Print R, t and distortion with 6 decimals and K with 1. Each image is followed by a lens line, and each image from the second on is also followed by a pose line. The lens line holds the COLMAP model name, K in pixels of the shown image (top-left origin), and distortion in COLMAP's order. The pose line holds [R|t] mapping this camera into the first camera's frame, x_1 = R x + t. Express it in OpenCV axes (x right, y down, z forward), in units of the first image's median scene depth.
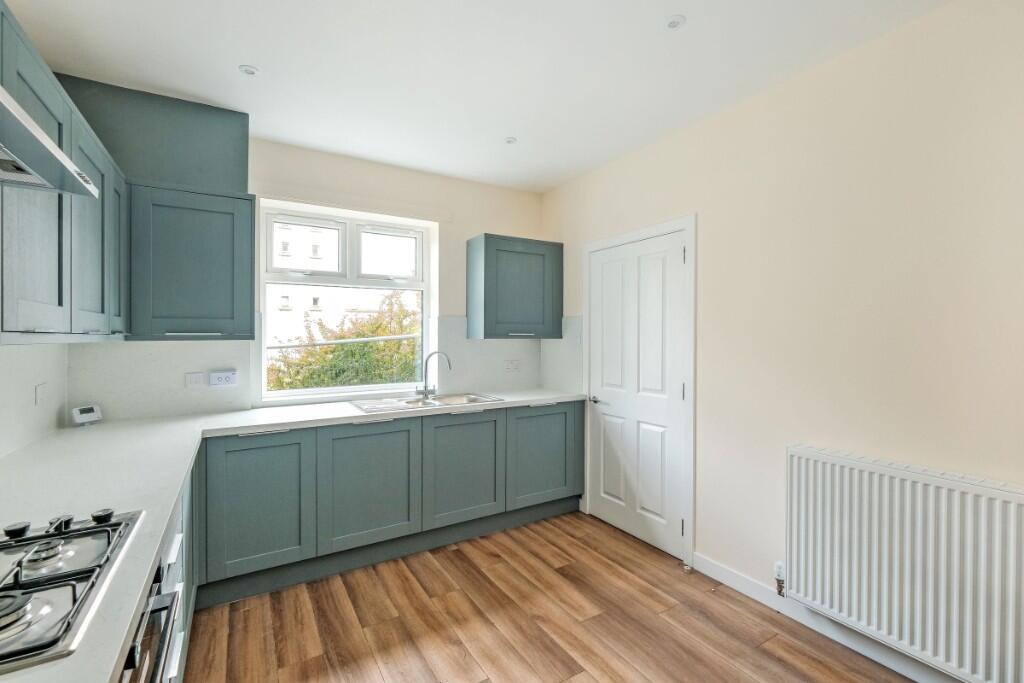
lens RADIAL K [[446.4, 0, 512.0], [0, 446.4, 341.5], [0, 0, 1]] dist [-0.000632, -0.000086]
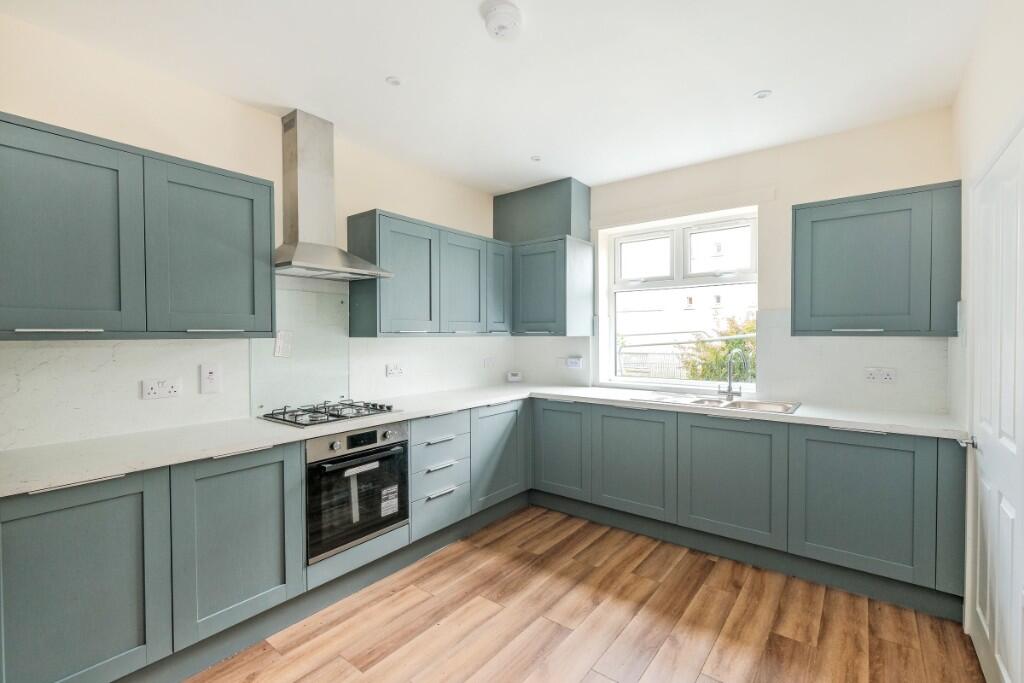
lens RADIAL K [[455.4, 0, 516.0], [0, 455.4, 341.5], [0, 0, 1]] dist [0.000175, 0.000015]
pose [[0.359511, 0.016240, -0.933000, 0.635603], [-0.006524, 0.999868, 0.014891, -0.006395], [0.933118, 0.000733, 0.359569, 0.281946]]
